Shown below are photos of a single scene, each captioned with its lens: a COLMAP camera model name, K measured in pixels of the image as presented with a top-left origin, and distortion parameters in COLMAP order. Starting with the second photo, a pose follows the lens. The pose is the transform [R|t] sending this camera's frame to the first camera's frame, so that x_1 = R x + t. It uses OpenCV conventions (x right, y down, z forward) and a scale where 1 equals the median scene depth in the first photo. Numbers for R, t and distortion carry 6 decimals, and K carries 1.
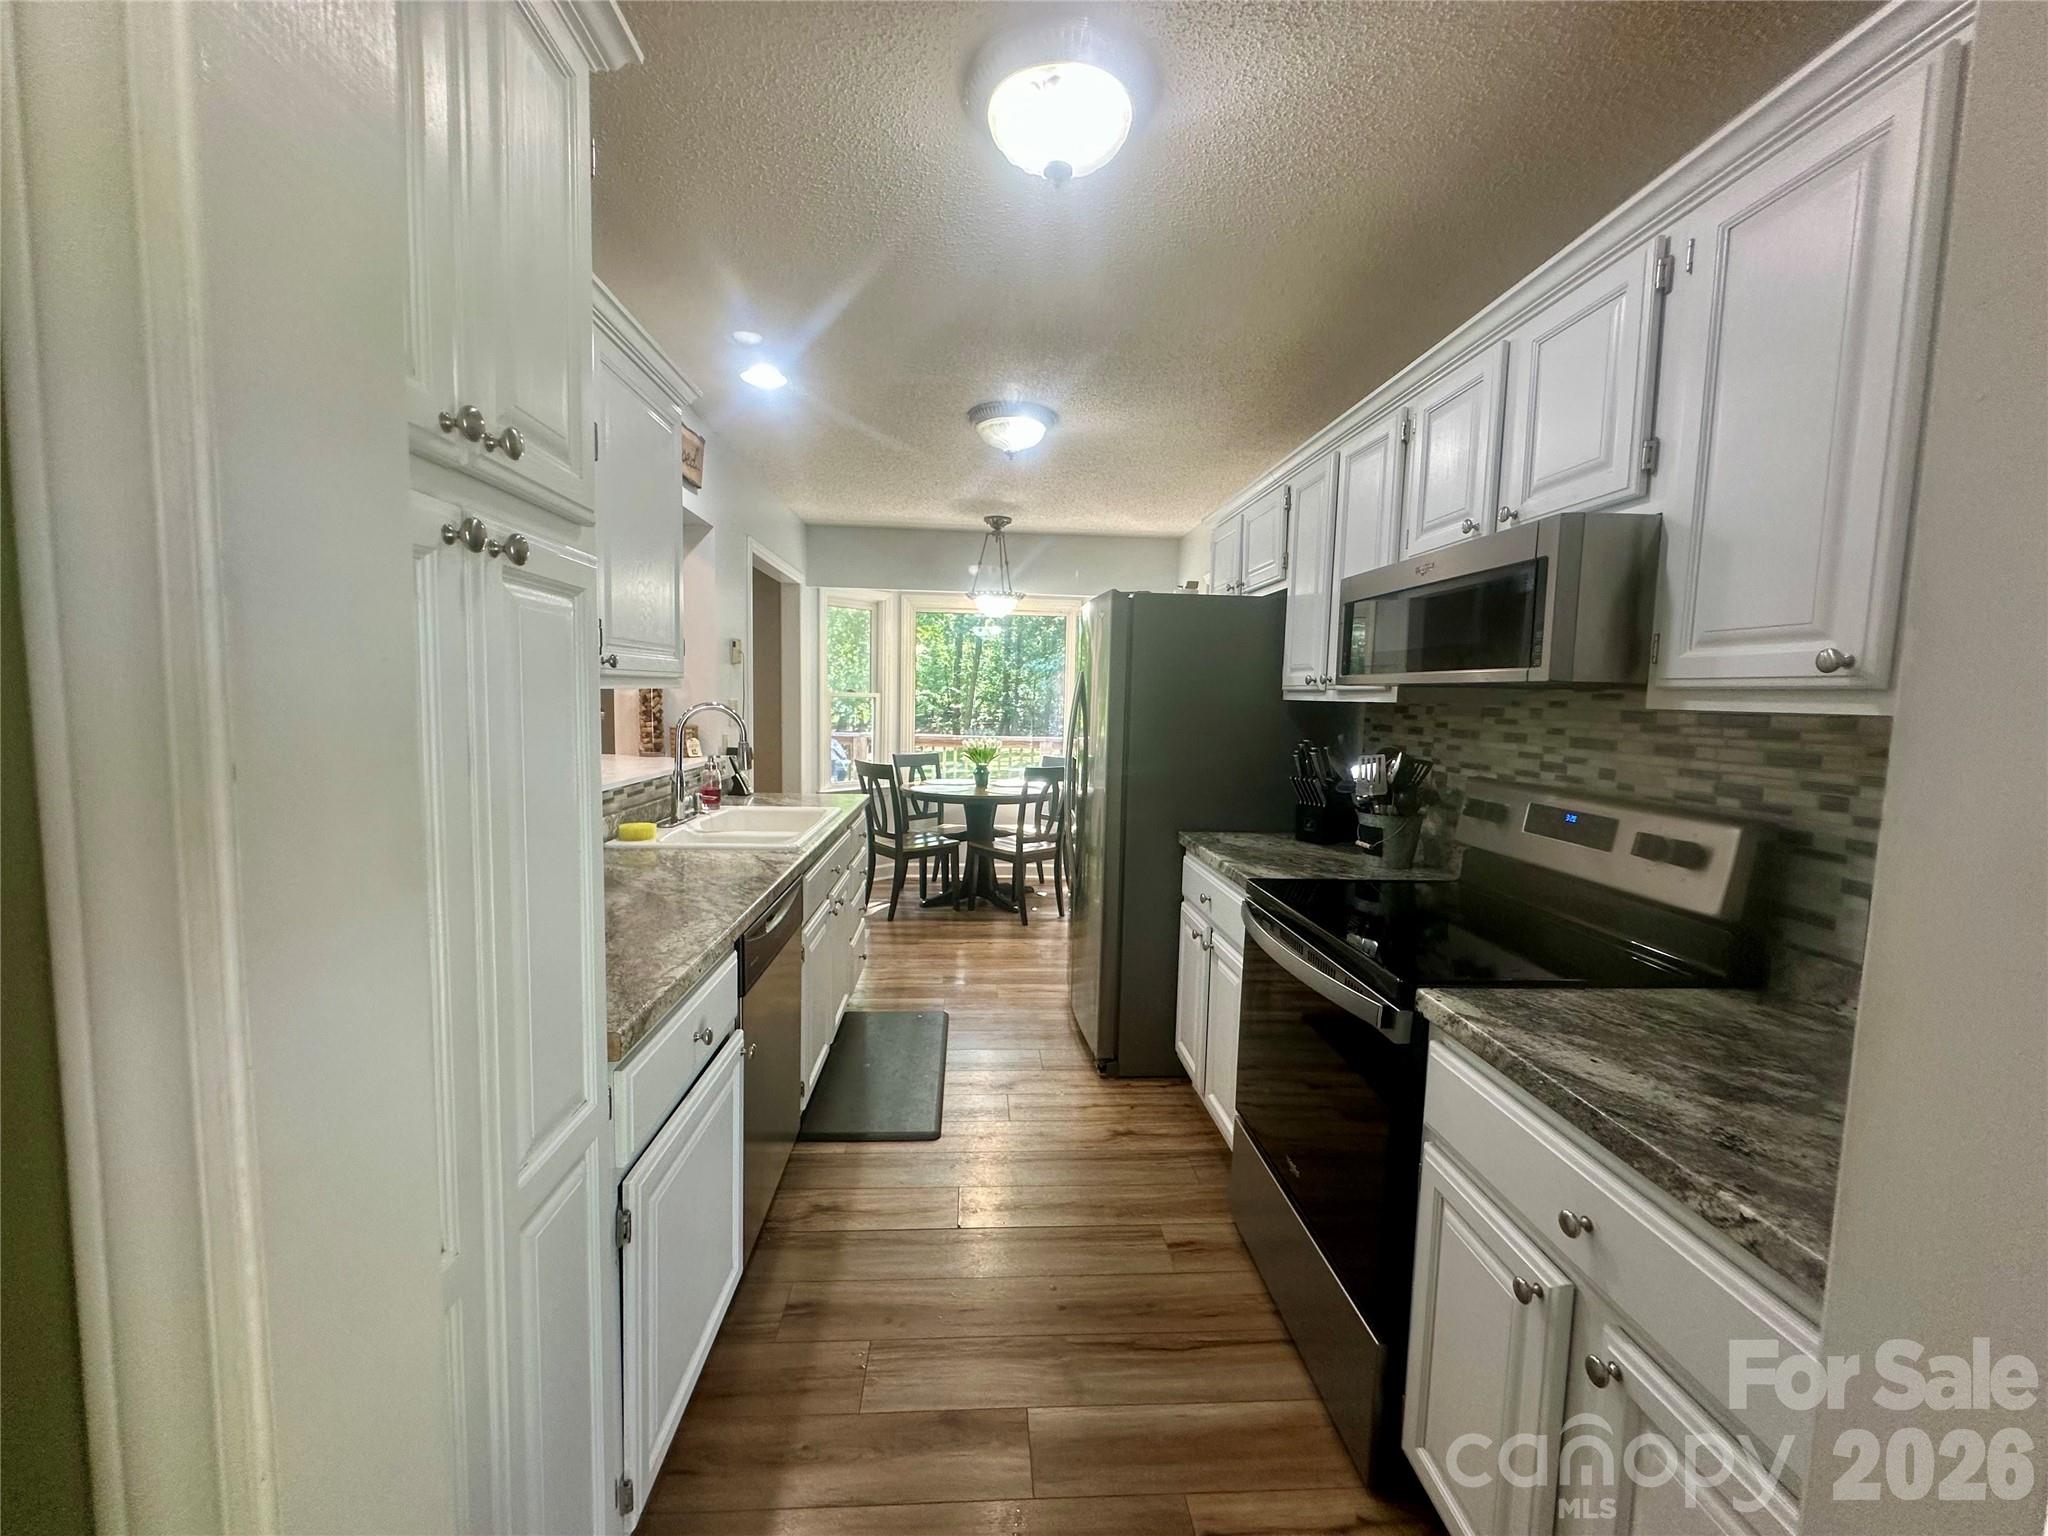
lens RADIAL K [[817.4, 0, 1022.1], [0, 817.4, 768.7], [0, 0, 1]] dist [-0.004542, 0.000910]
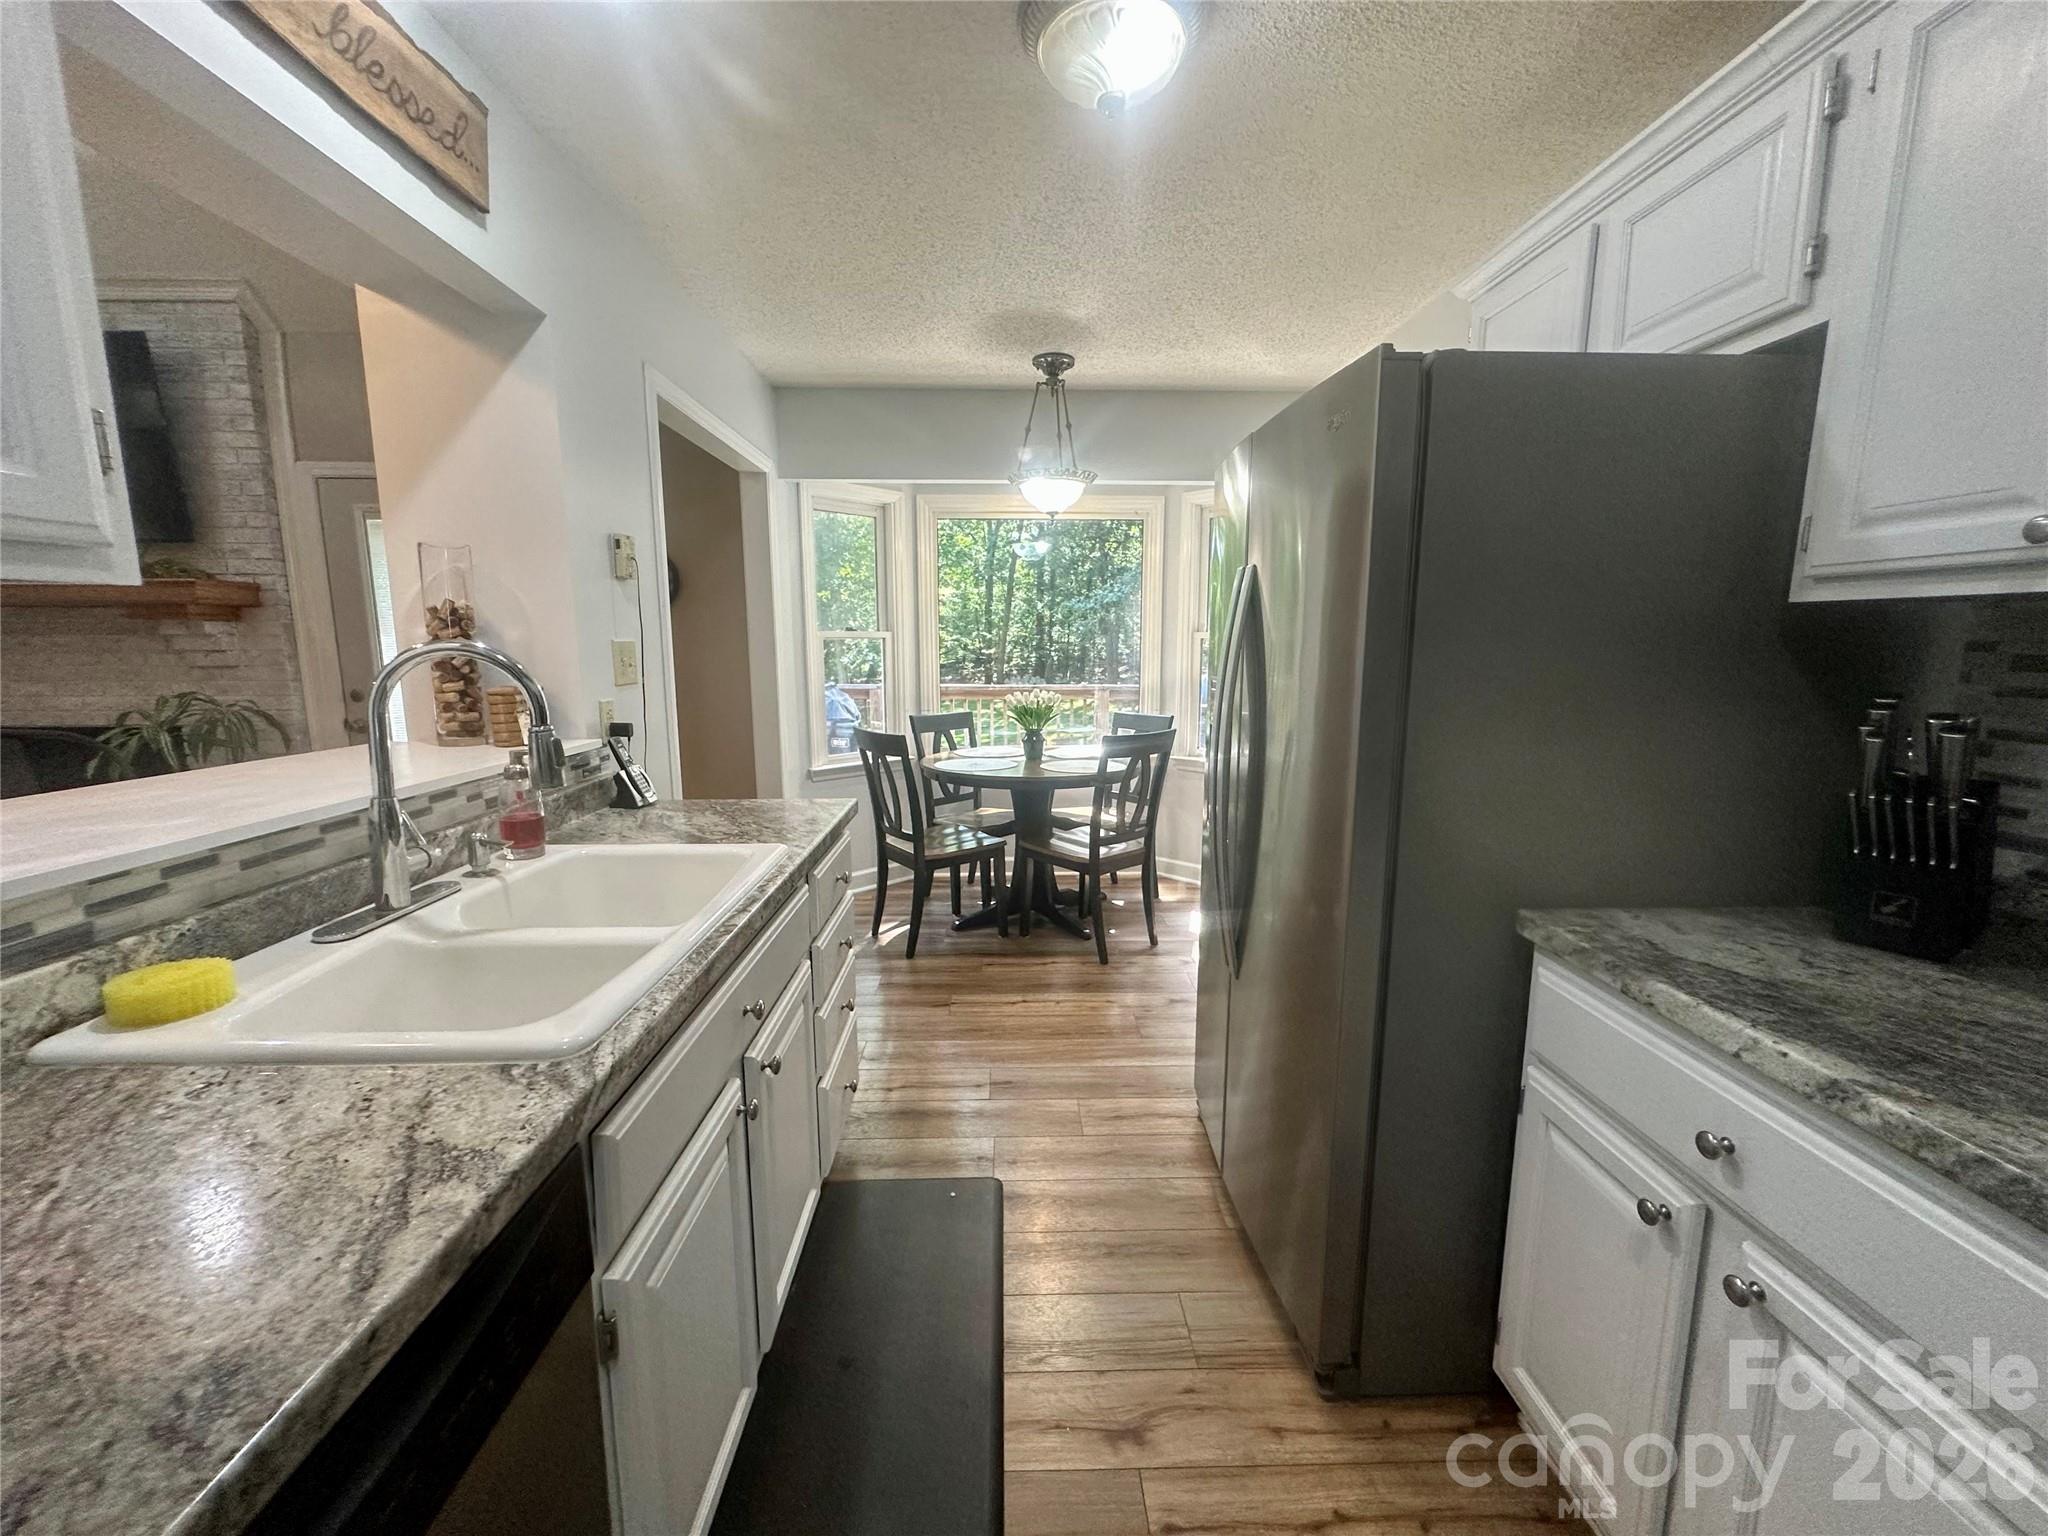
lens RADIAL K [[817.4, 0, 1022.1], [0, 817.4, 768.7], [0, 0, 1]] dist [-0.004542, 0.000910]
pose [[0.998997, -0.017189, -0.041350, -0.059798], [0.019931, 0.997565, 0.066829, -0.035000], [0.040101, -0.067586, 0.996907, 0.564421]]
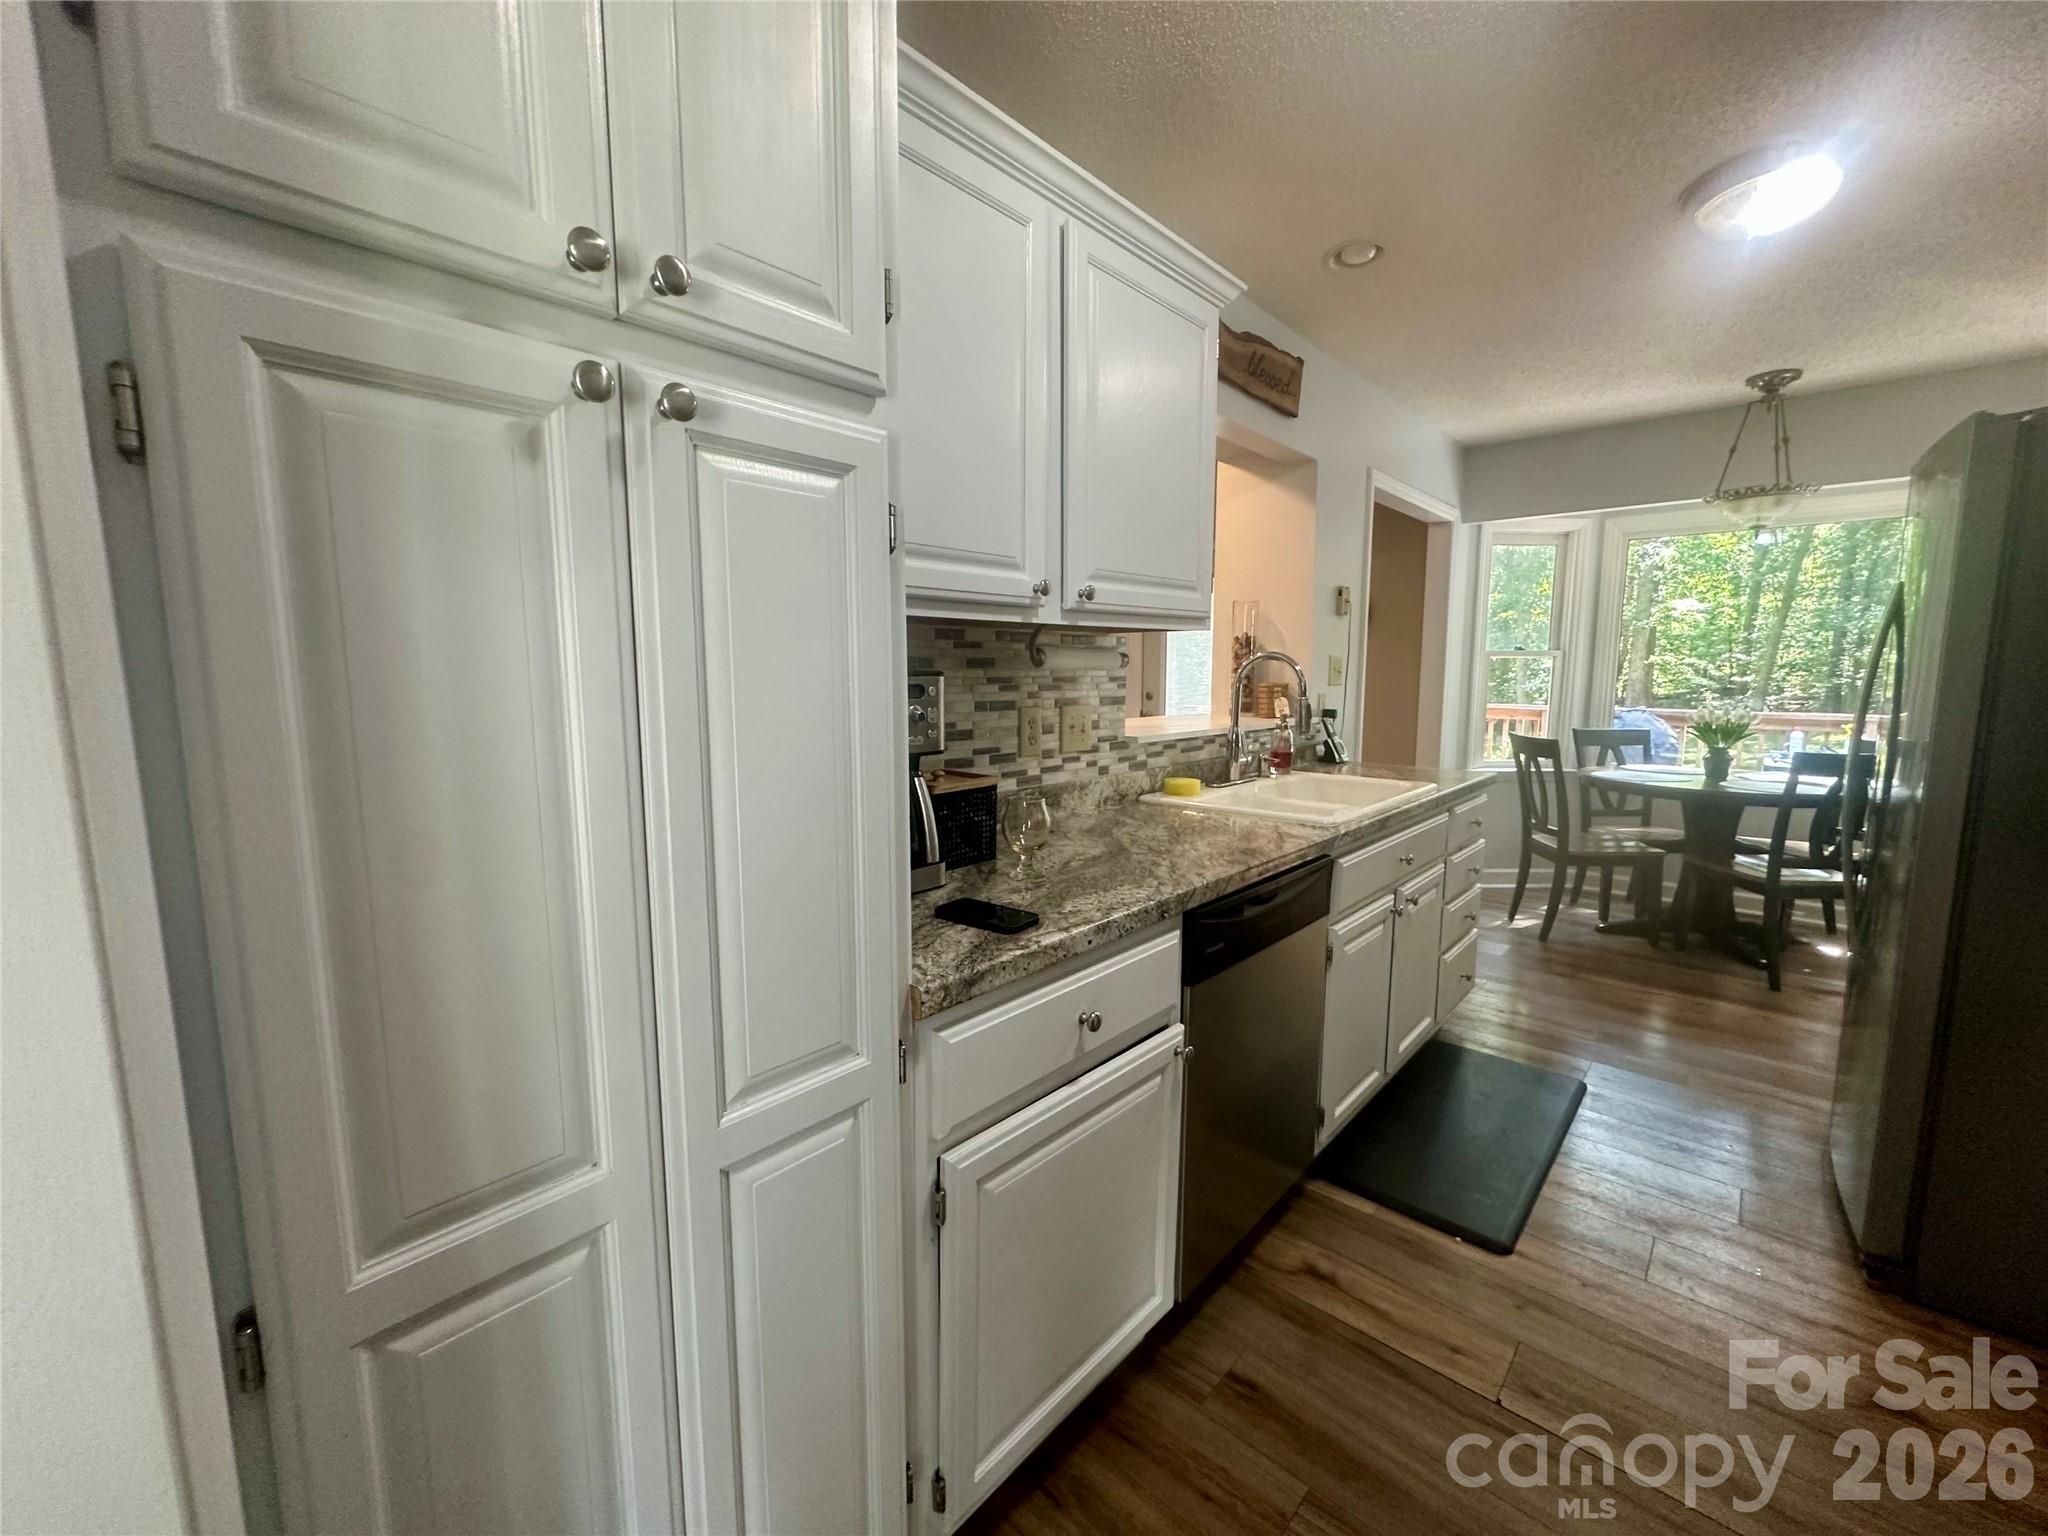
lens RADIAL K [[817.4, 0, 1022.1], [0, 817.4, 768.7], [0, 0, 1]] dist [-0.004542, 0.000910]
pose [[0.693221, 0.065223, -0.717768, 0.075076], [-0.045669, 0.997871, 0.046568, 0.016370], [0.719277, 0.000498, 0.694724, 0.182846]]
